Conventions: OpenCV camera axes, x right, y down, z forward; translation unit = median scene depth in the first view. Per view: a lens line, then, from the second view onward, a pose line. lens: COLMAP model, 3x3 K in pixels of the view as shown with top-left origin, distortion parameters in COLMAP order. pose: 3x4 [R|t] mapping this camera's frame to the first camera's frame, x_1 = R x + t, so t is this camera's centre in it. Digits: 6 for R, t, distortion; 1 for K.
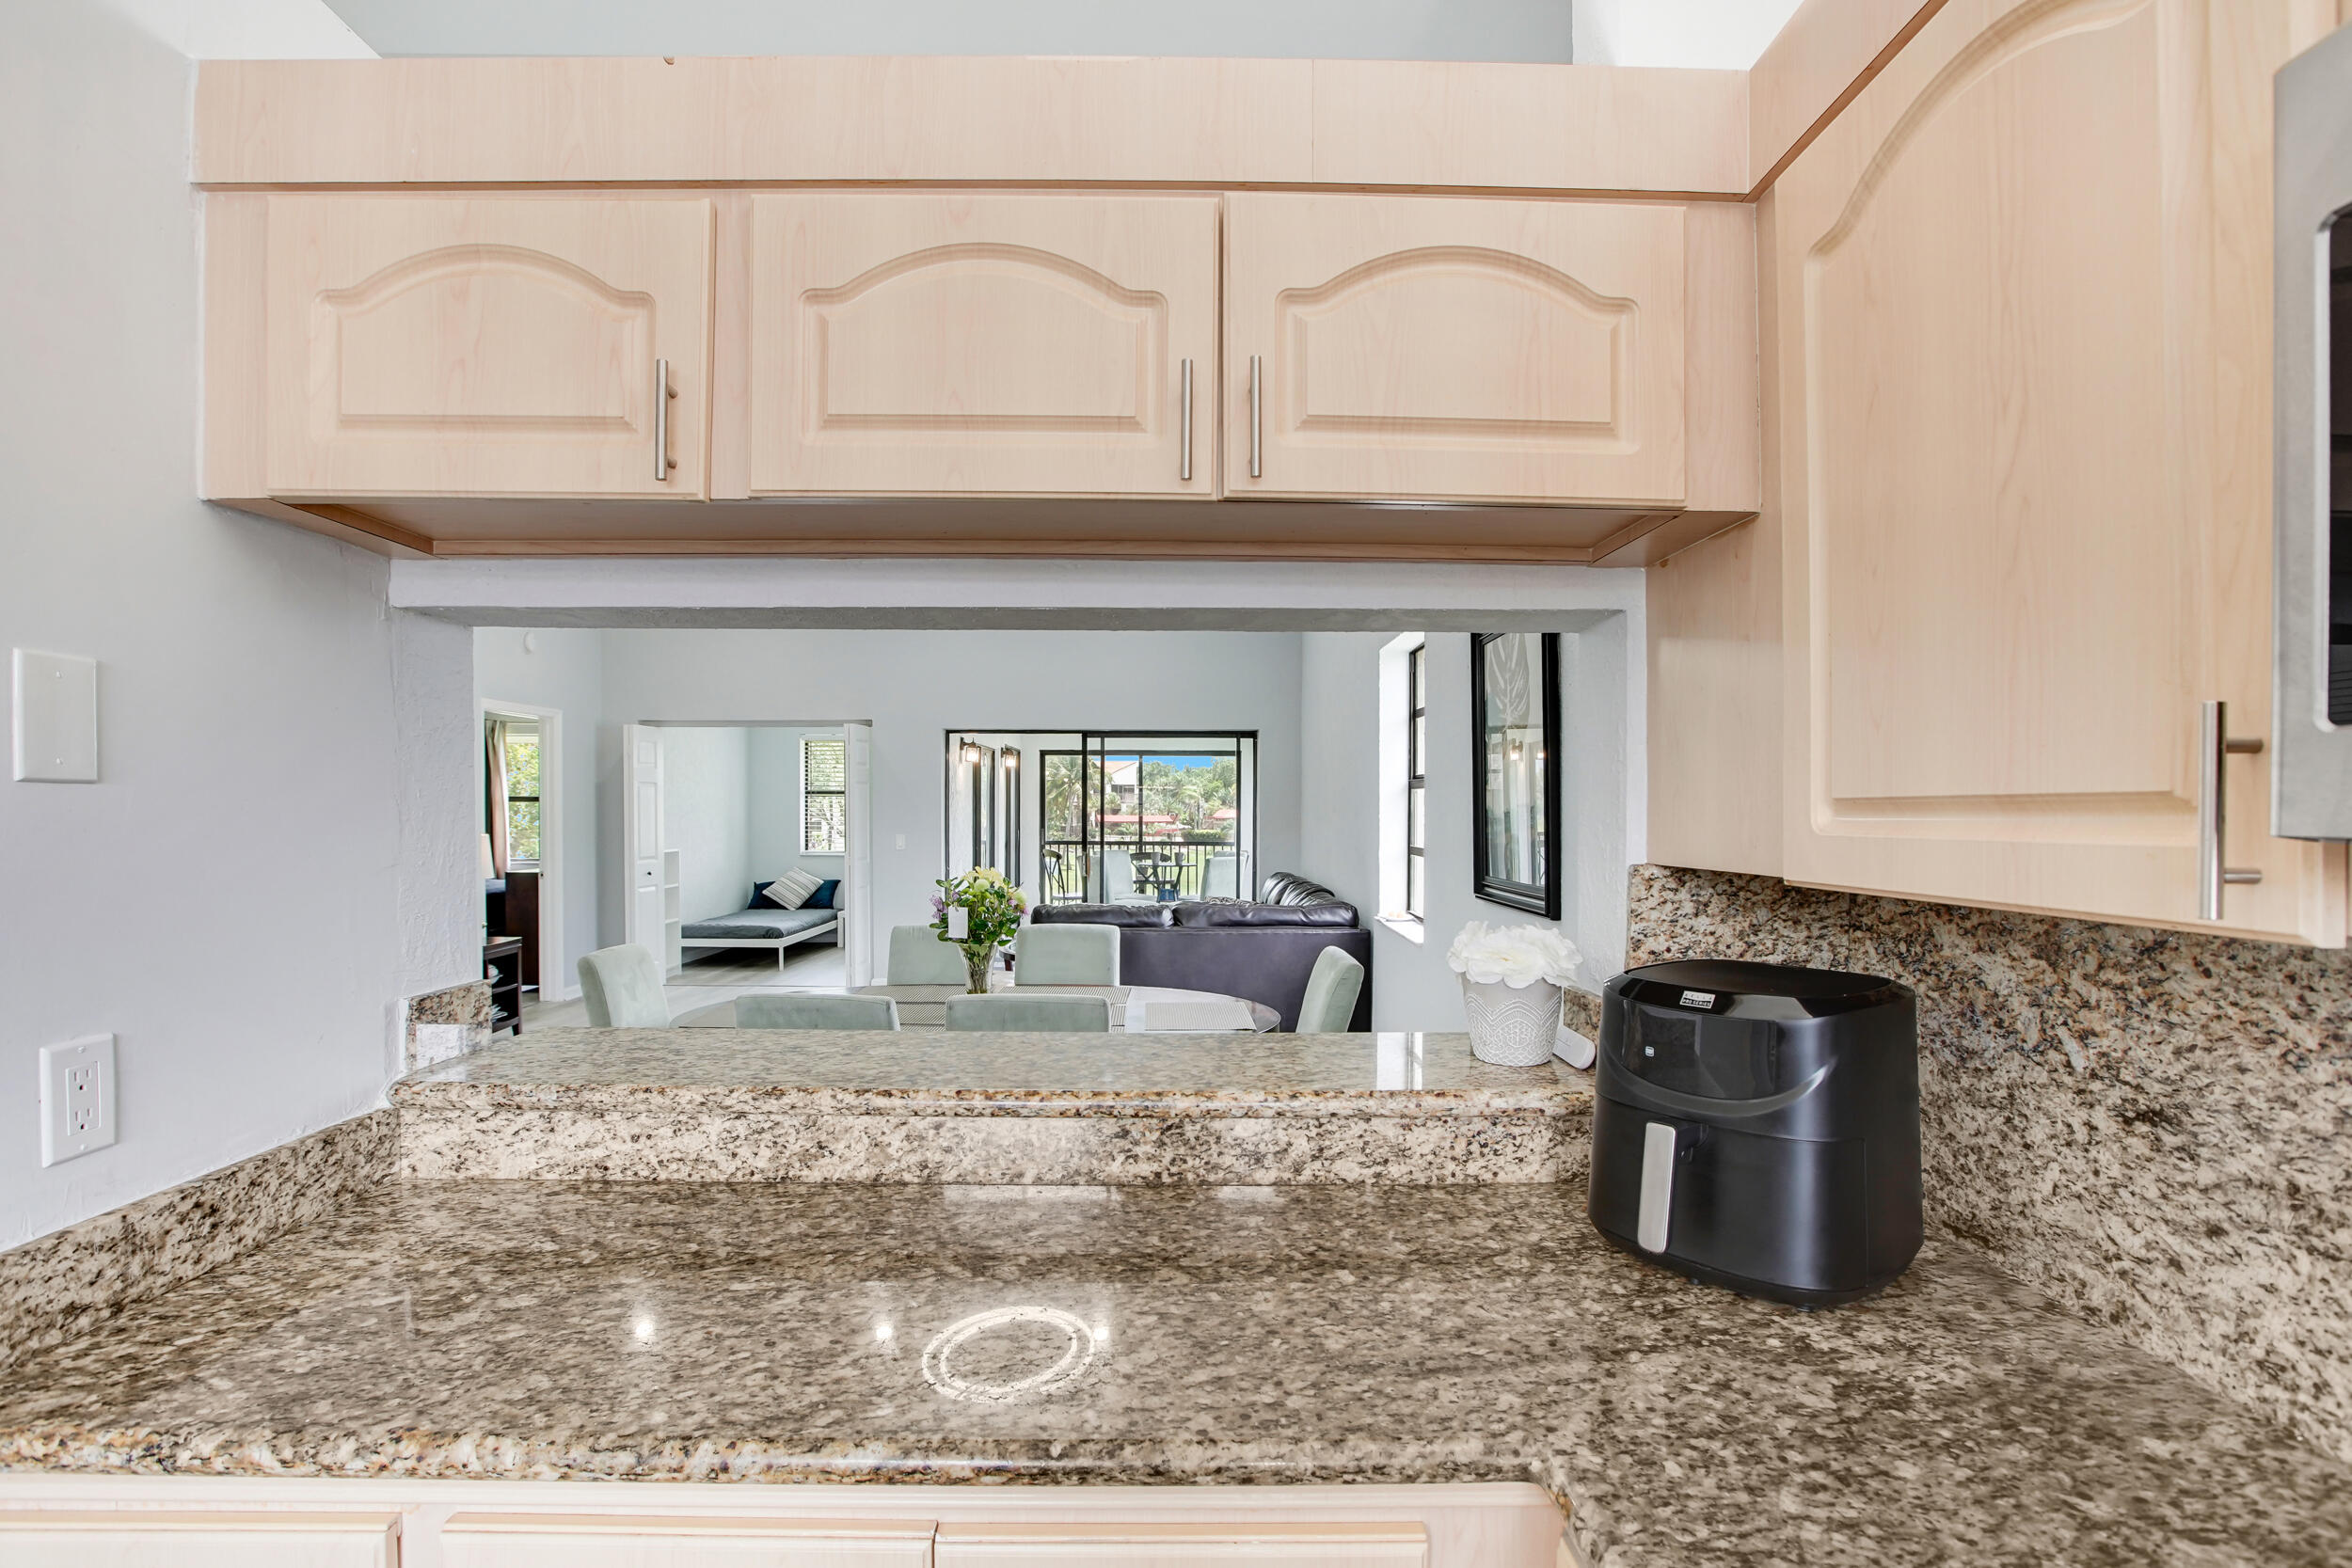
lens RADIAL K [[1096.1, 0, 1159.8], [0, 1096.1, 818.4], [0, 0, 1]] dist [-0.040058, 0.012790]
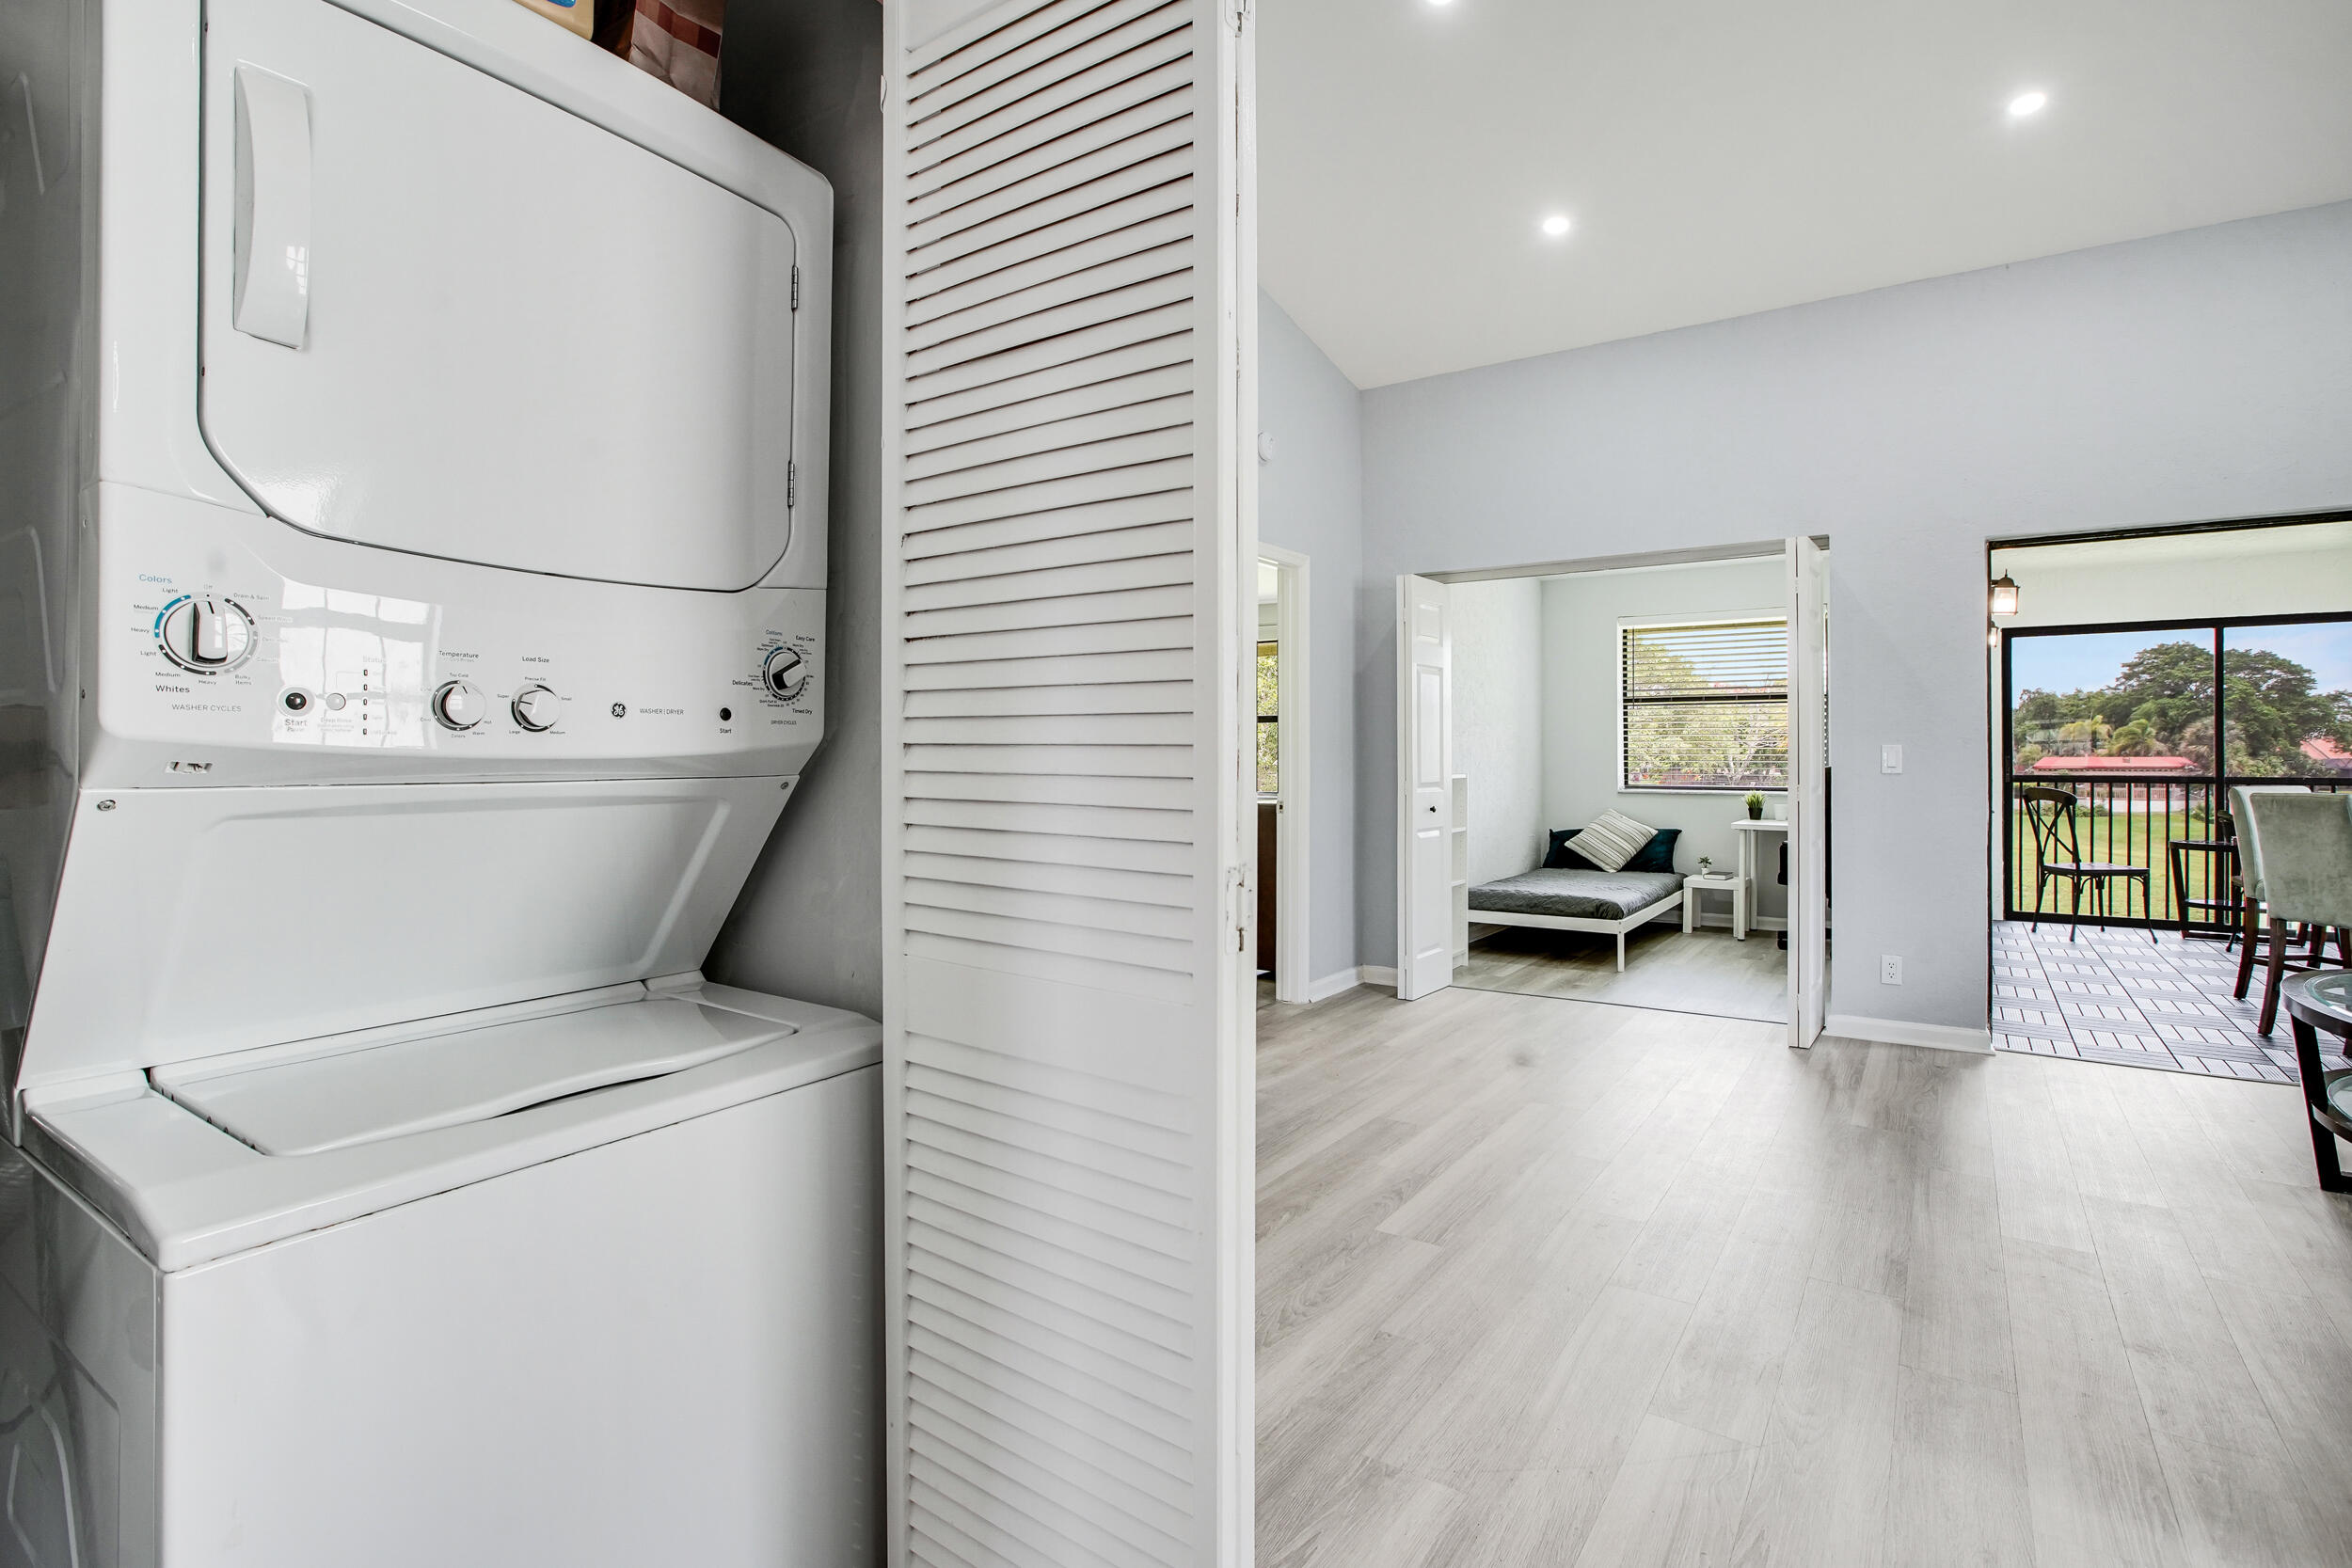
lens RADIAL K [[1096.1, 0, 1179.4], [0, 1096.1, 751.1], [0, 0, 1]] dist [-0.040058, 0.012790]
pose [[0.821121, -0.007788, -0.570701, -1.293144], [-0.002136, 0.999858, -0.016717, 0.160028], [0.570750, 0.014946, 0.820988, 2.220038]]
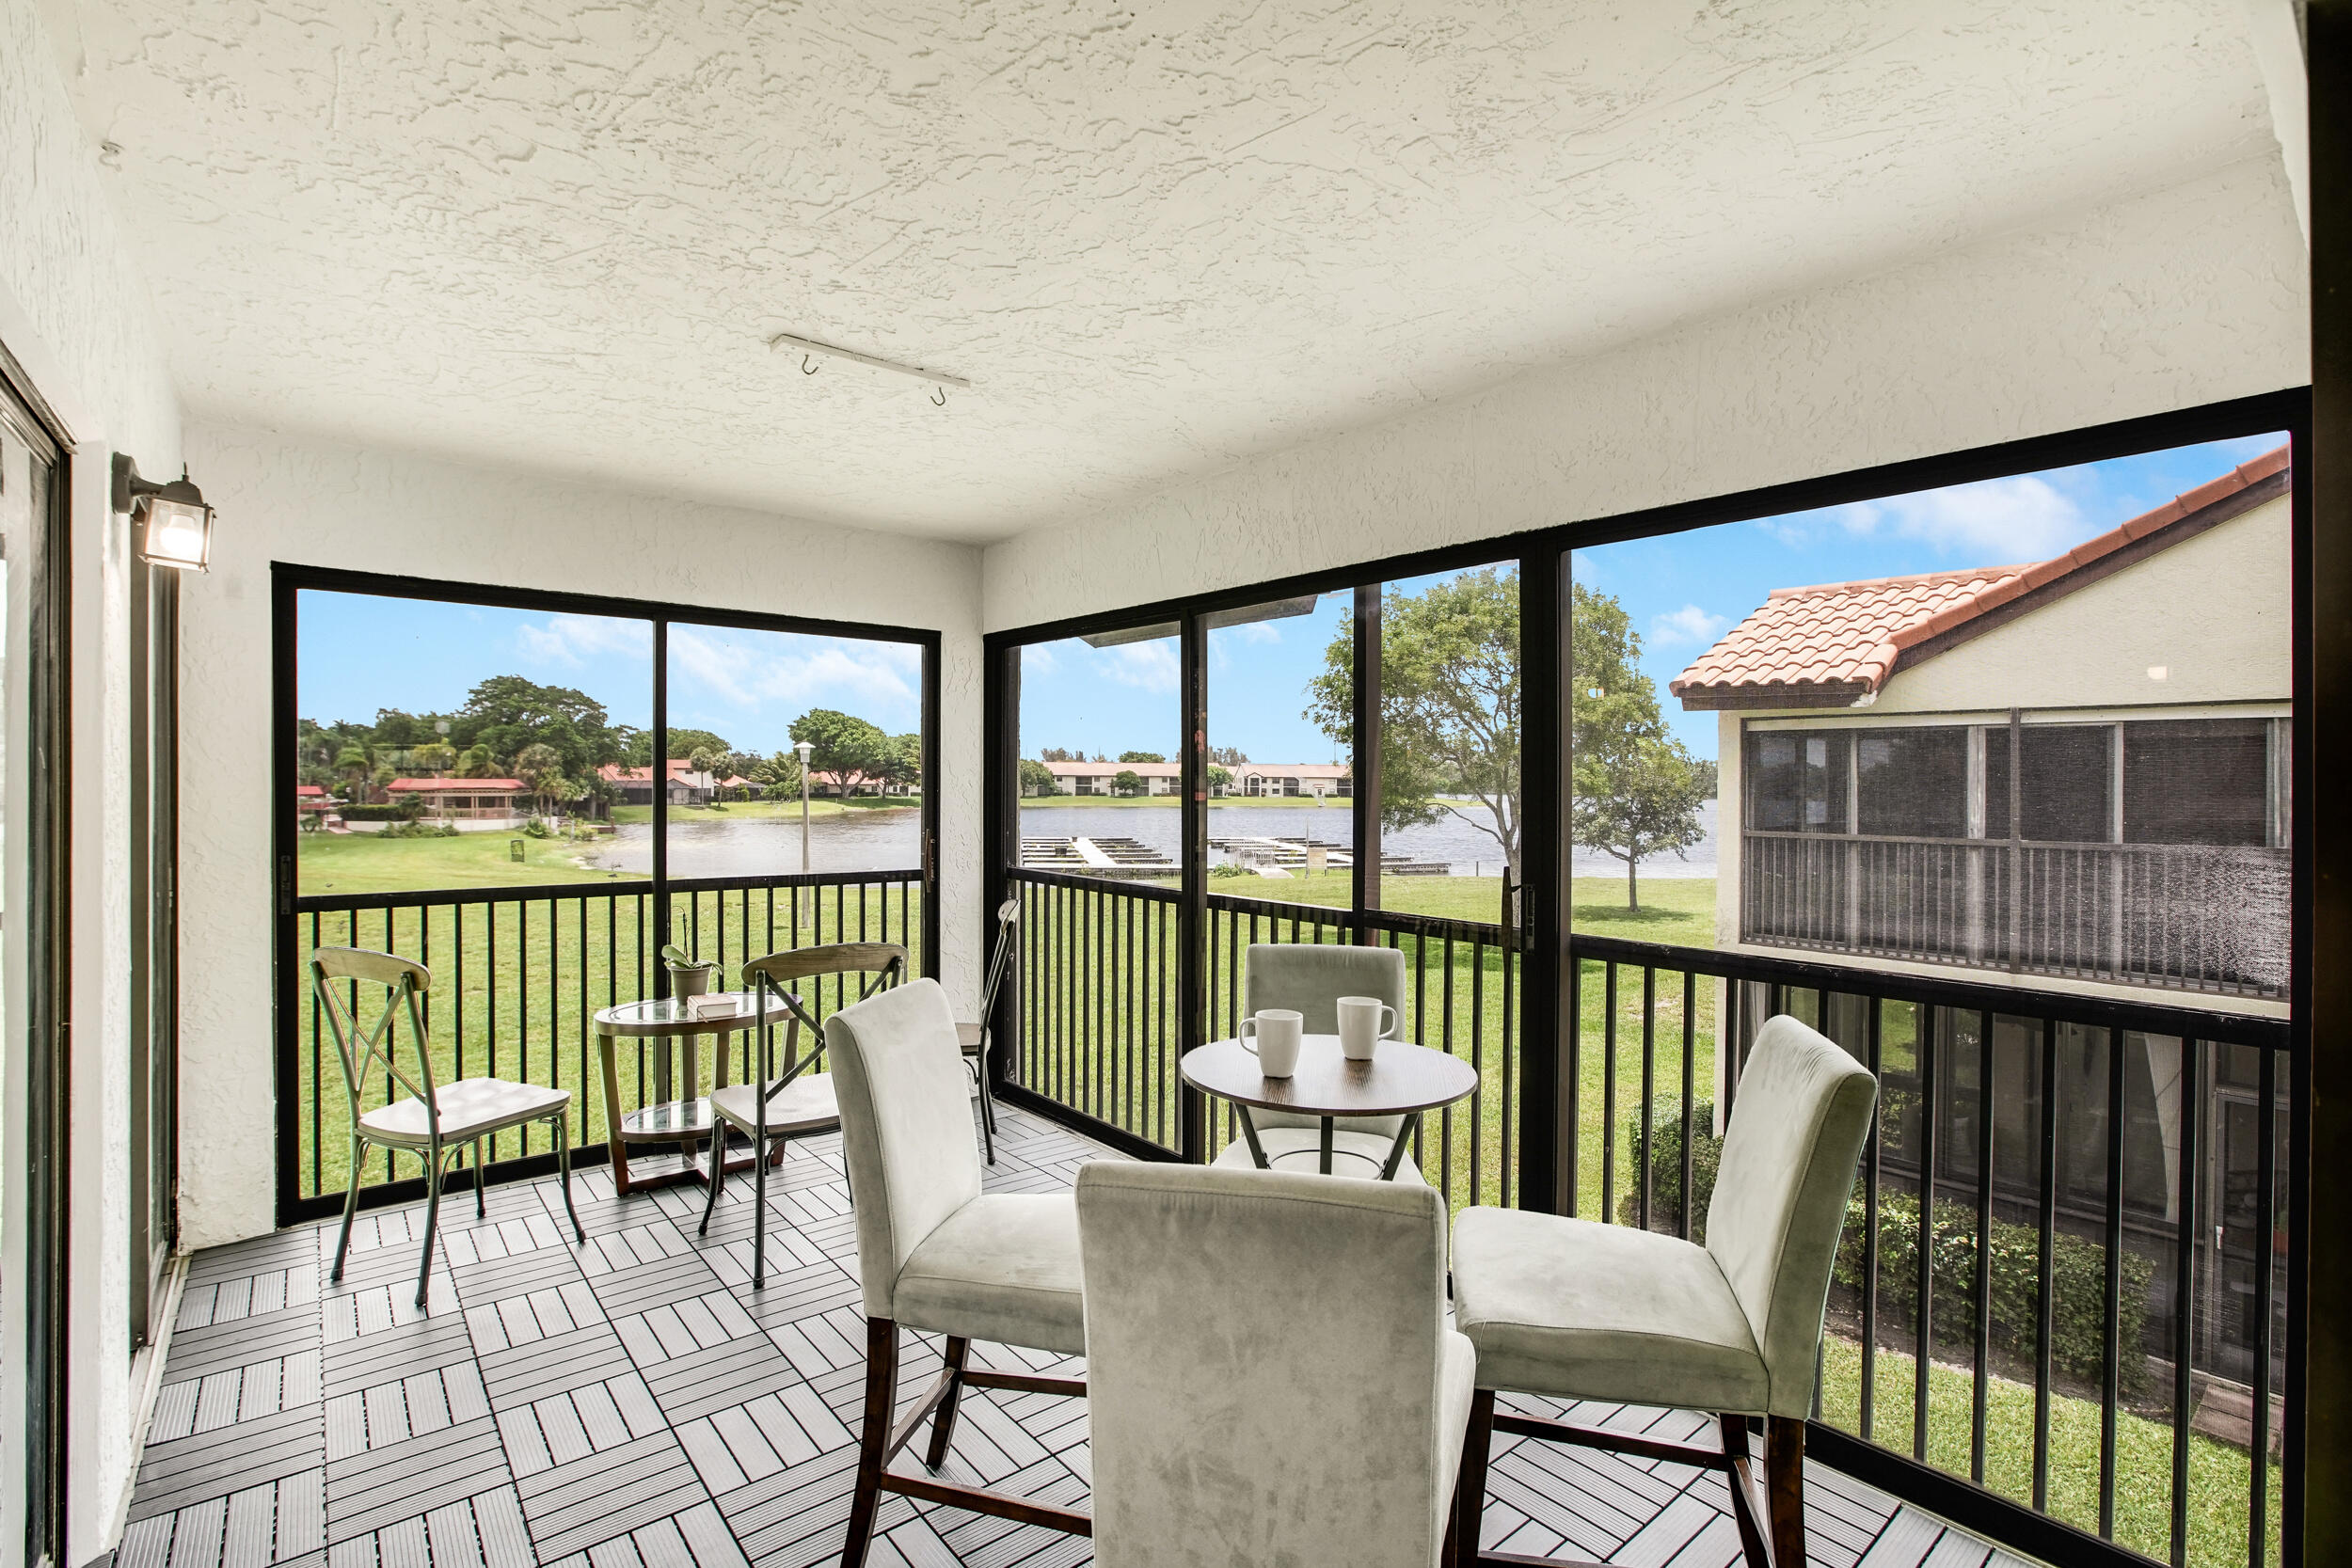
lens RADIAL K [[1096.1, 0, 1151.6], [0, 1096.1, 794.7], [0, 0, 1]] dist [-0.040058, 0.012790]
pose [[0.777856, -0.005736, 0.628416, -0.966938], [0.001668, 0.999974, 0.007062, -0.058630], [-0.628440, -0.004445, 0.777845, 5.880769]]
